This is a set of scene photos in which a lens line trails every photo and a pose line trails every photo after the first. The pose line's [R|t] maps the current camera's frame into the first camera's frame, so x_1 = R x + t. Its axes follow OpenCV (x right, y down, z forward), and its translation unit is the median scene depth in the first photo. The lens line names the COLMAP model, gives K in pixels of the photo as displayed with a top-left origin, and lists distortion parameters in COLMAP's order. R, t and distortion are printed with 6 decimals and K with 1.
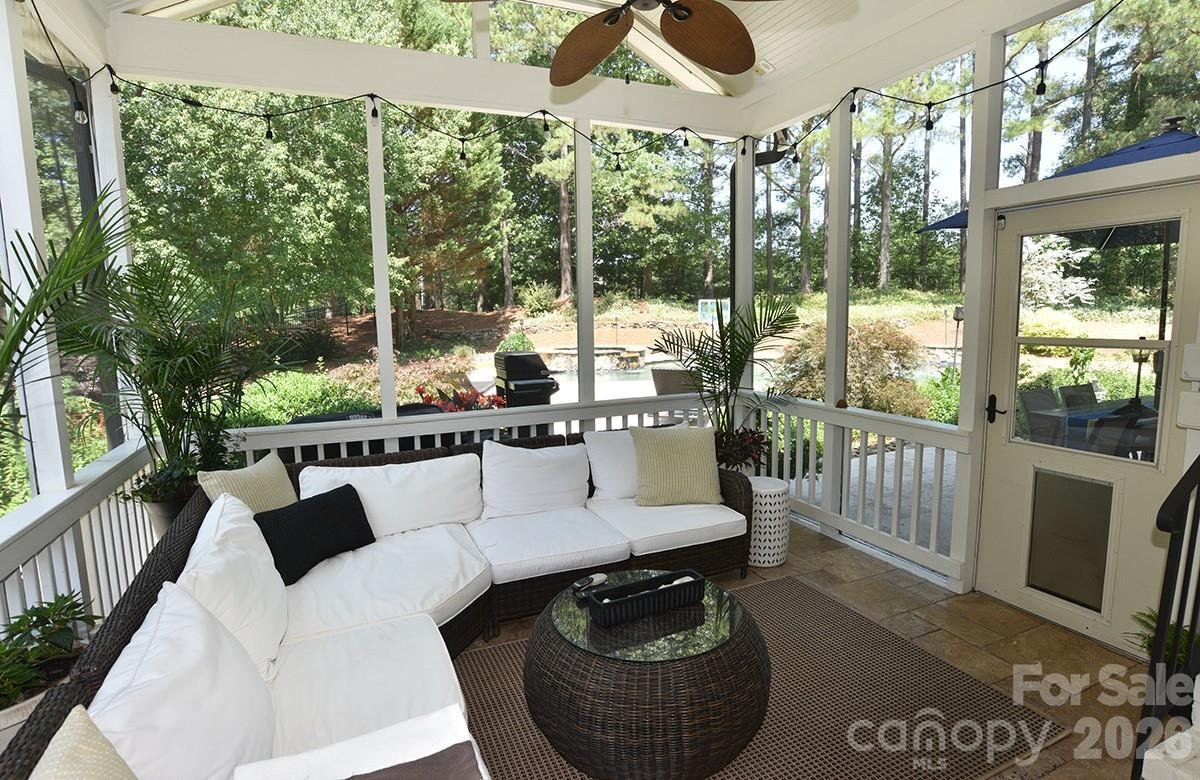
lens RADIAL K [[616.6, 0, 600.0], [0, 616.6, 390.0], [0, 0, 1]] dist [-0.039060, 0.002239]
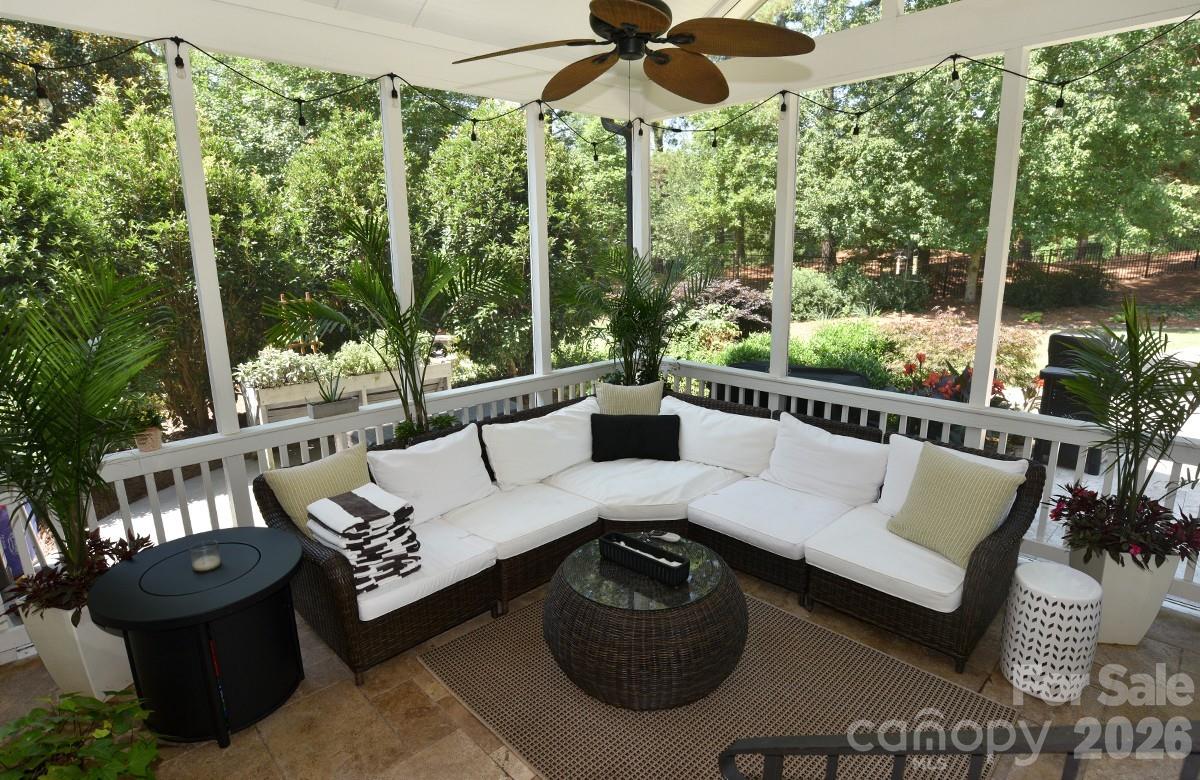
lens RADIAL K [[616.6, 0, 600.0], [0, 616.6, 390.0], [0, 0, 1]] dist [-0.039060, 0.002239]
pose [[0.386105, 0.223373, -0.895001, 0.632689], [-0.123052, 0.974039, 0.190015, -0.115609], [0.914211, 0.036766, 0.403568, 0.274121]]
